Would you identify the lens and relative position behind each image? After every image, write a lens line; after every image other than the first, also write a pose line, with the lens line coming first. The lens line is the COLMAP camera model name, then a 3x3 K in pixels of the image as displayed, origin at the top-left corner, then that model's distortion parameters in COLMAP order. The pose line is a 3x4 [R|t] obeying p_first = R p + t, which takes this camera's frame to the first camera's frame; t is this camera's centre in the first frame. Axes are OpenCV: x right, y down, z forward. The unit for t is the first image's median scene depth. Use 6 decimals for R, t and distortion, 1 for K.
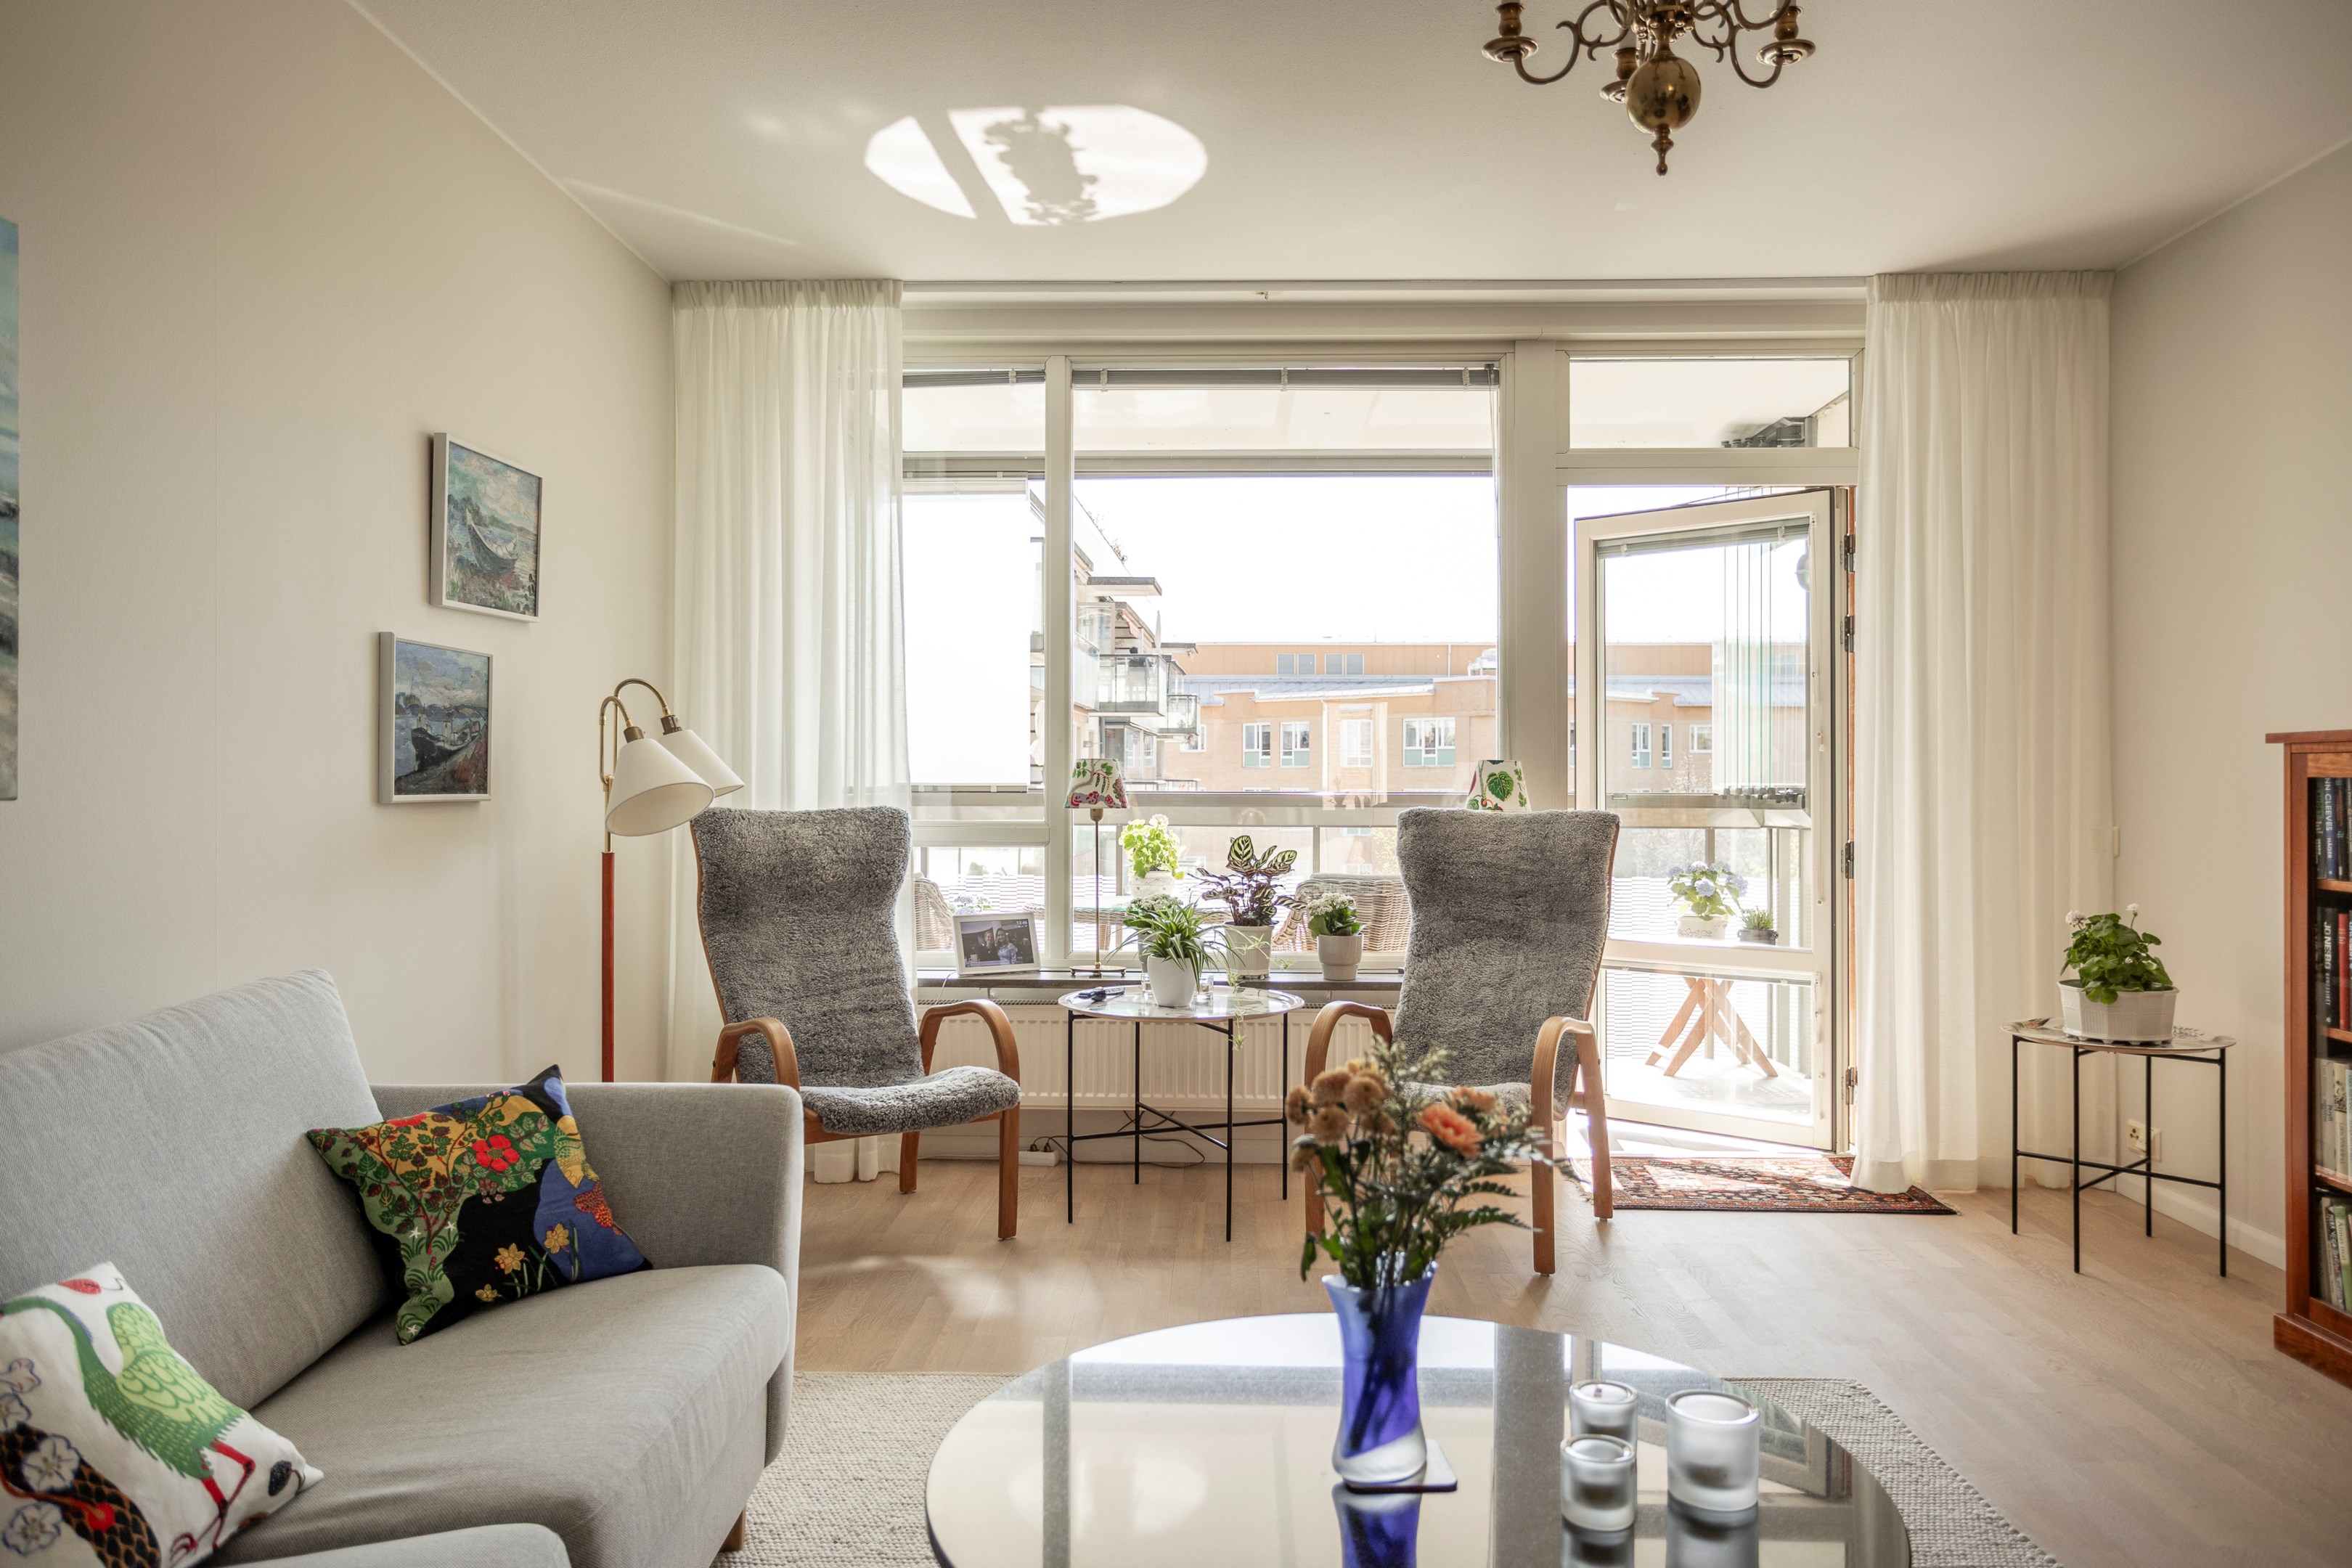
lens RADIAL K [[1707.6, 0, 1176.0], [0, 1707.6, 784.0], [0, 0, 1]] dist [-0.003460, 0.055972]
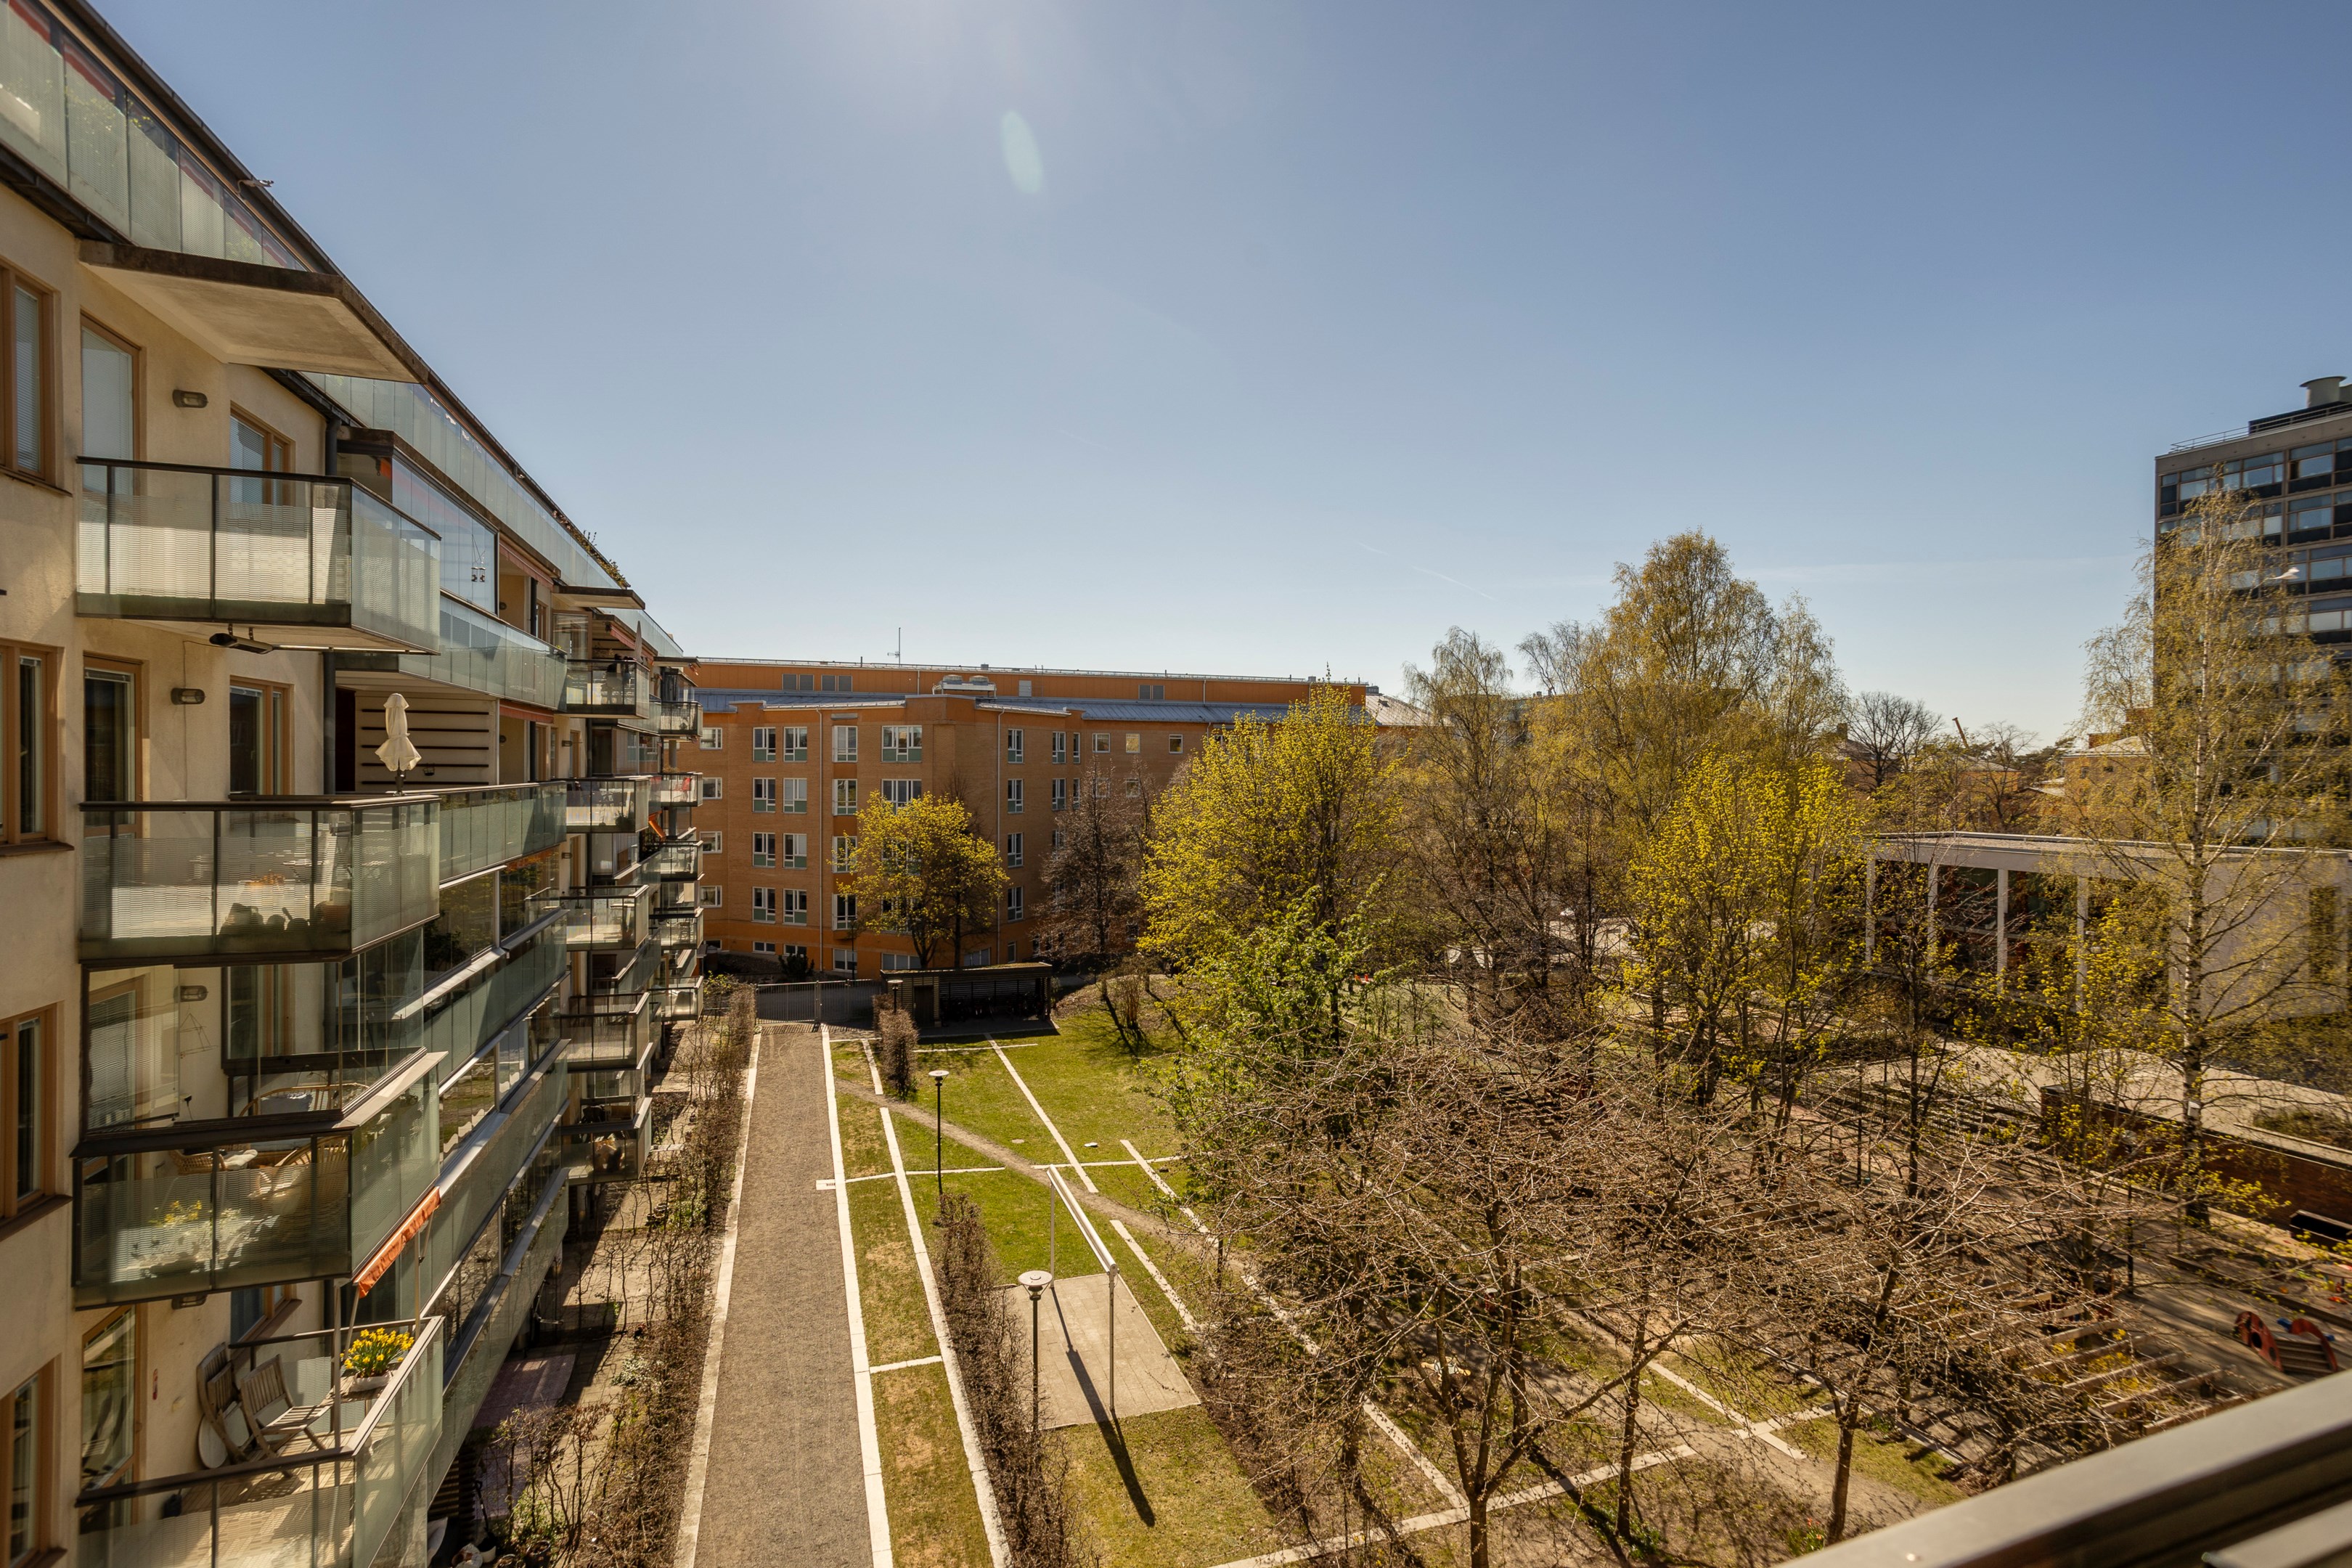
lens RADIAL K [[1036.2, 0, 1176.0], [0, 1036.2, 784.0], [0, 0, 1]] dist [0.013163, 0.000258]
pose [[0.923499, -0.003287, 0.383587, 0.301223], [-0.002970, 0.999872, 0.015717, -0.054939], [-0.383590, -0.015654, 0.923371, 1.476750]]
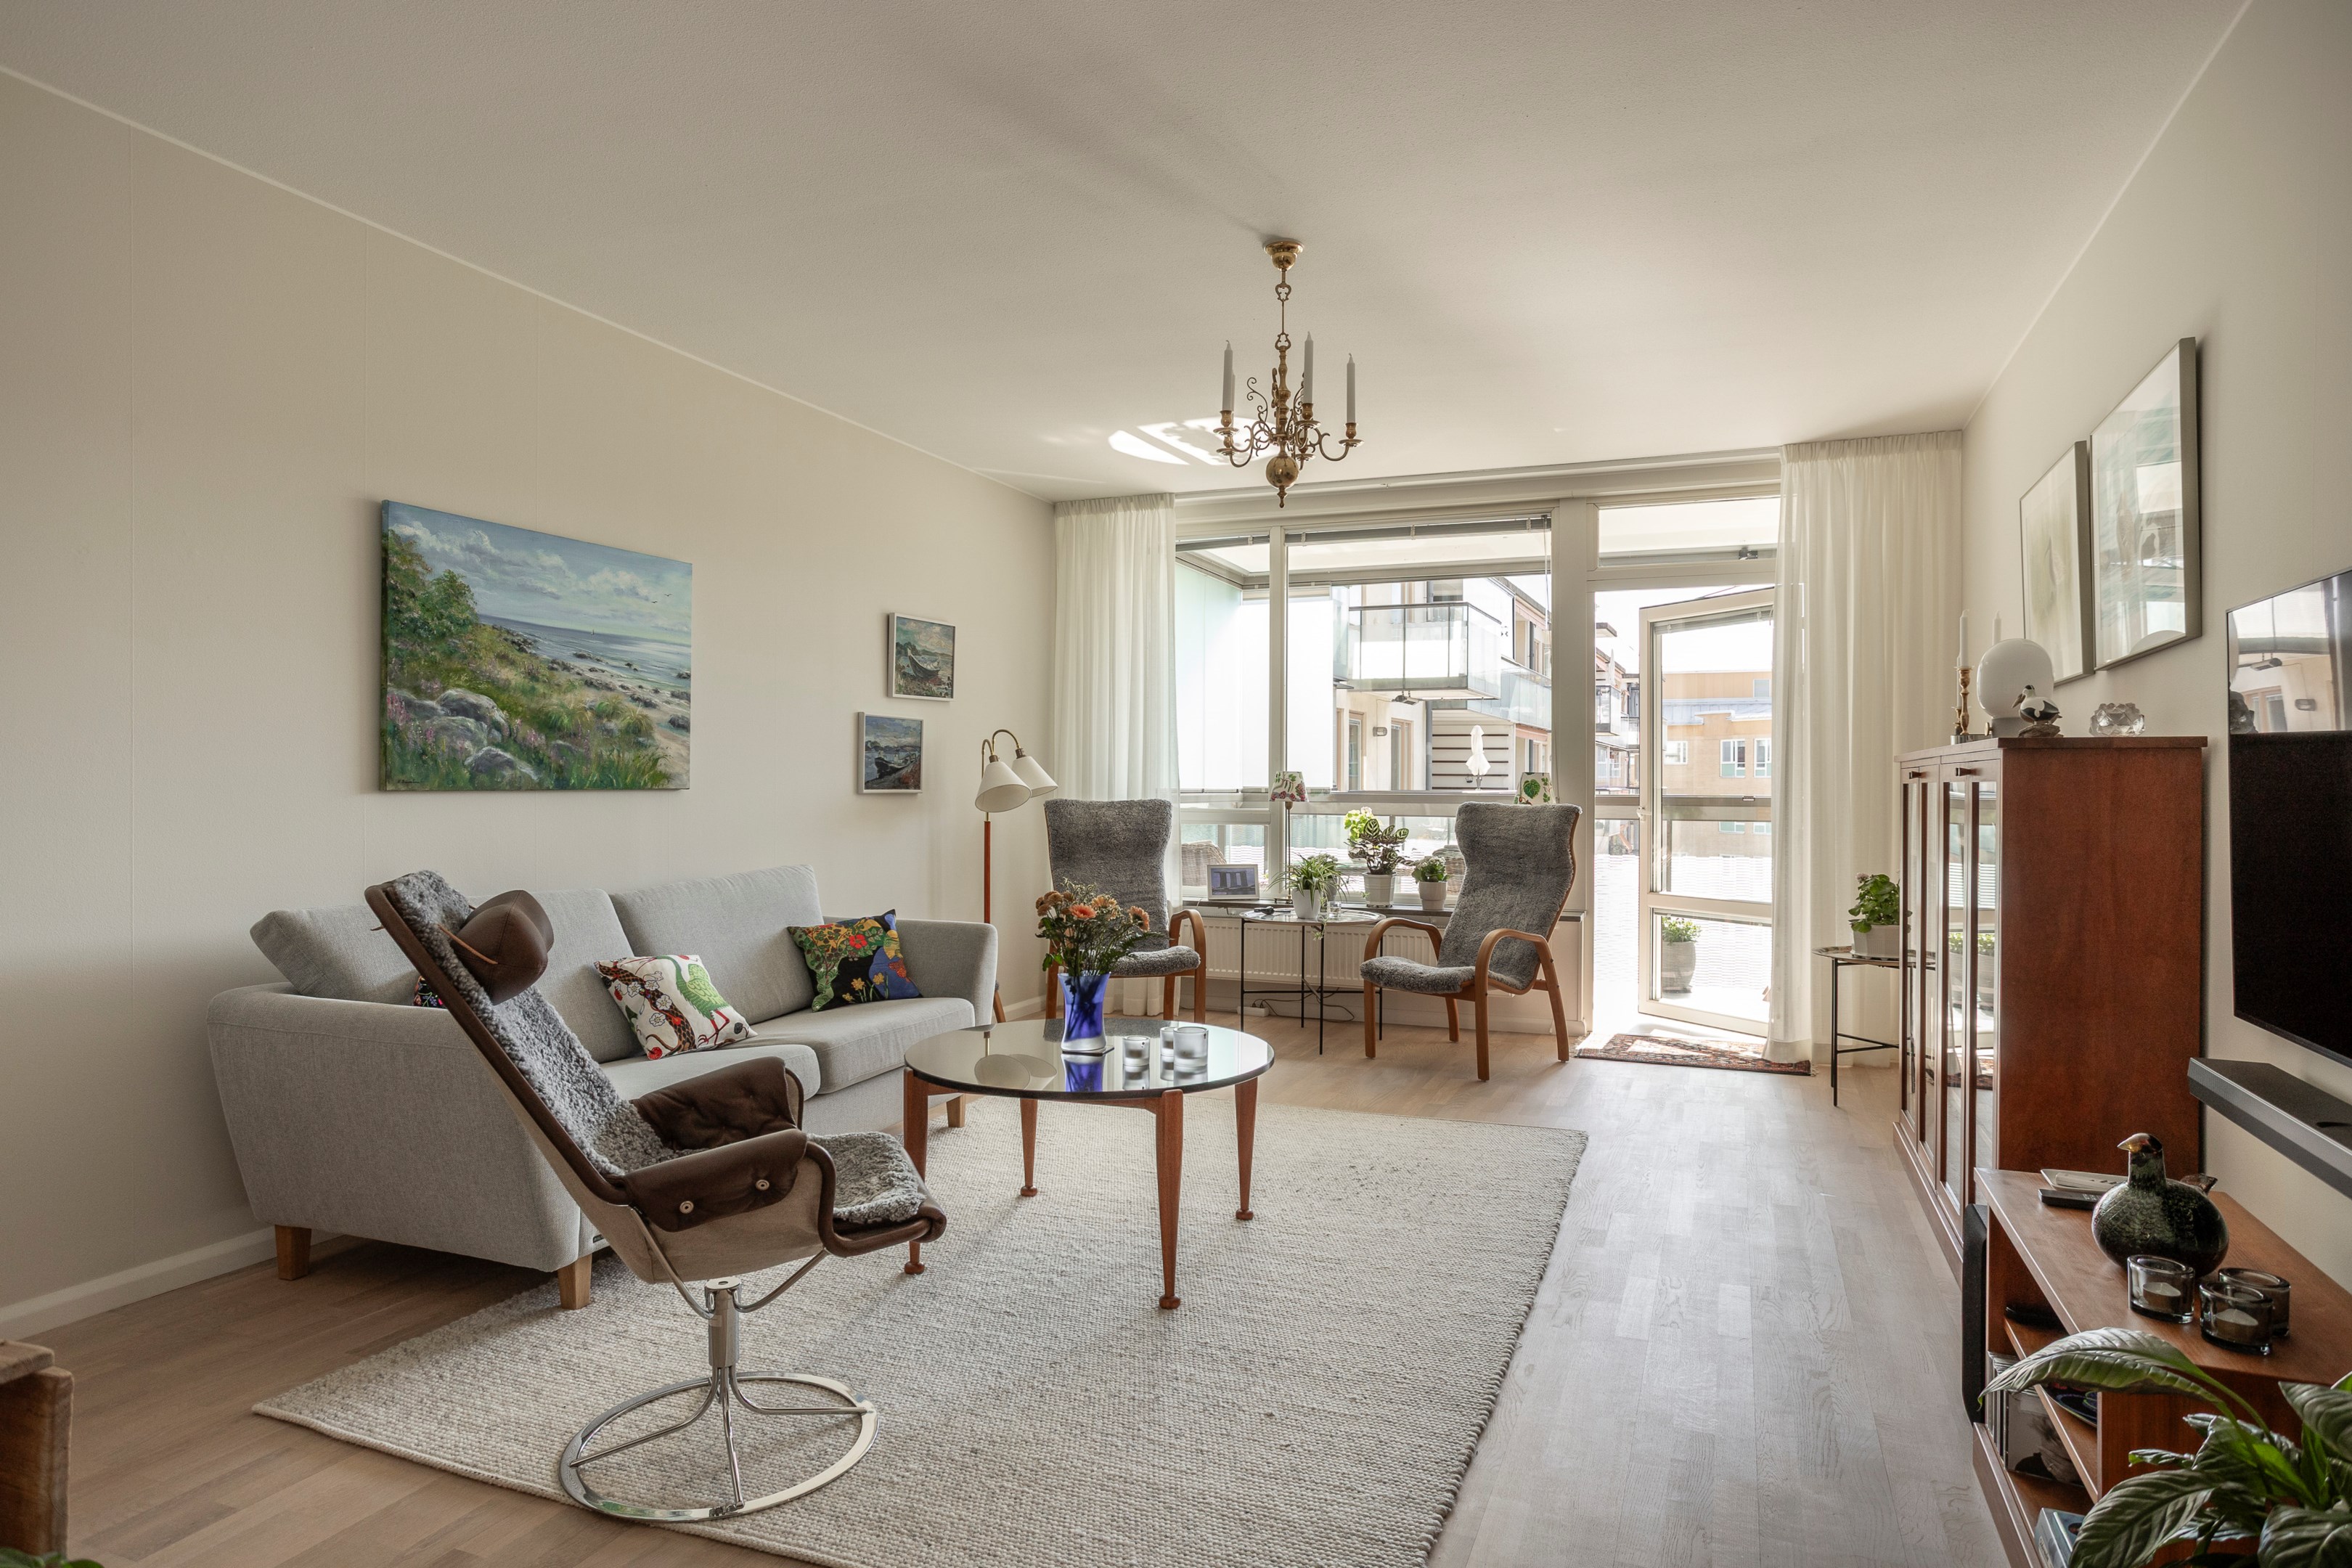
lens RADIAL K [[1423.5, 0, 1176.0], [0, 1423.5, 784.0], [0, 0, 1]] dist [0.001463, 0.001203]
pose [[0.933227, 0.002965, -0.359276, 0.376325], [-0.004731, 0.999981, -0.004037, 0.003589], [0.359257, 0.005467, 0.933223, -0.351535]]
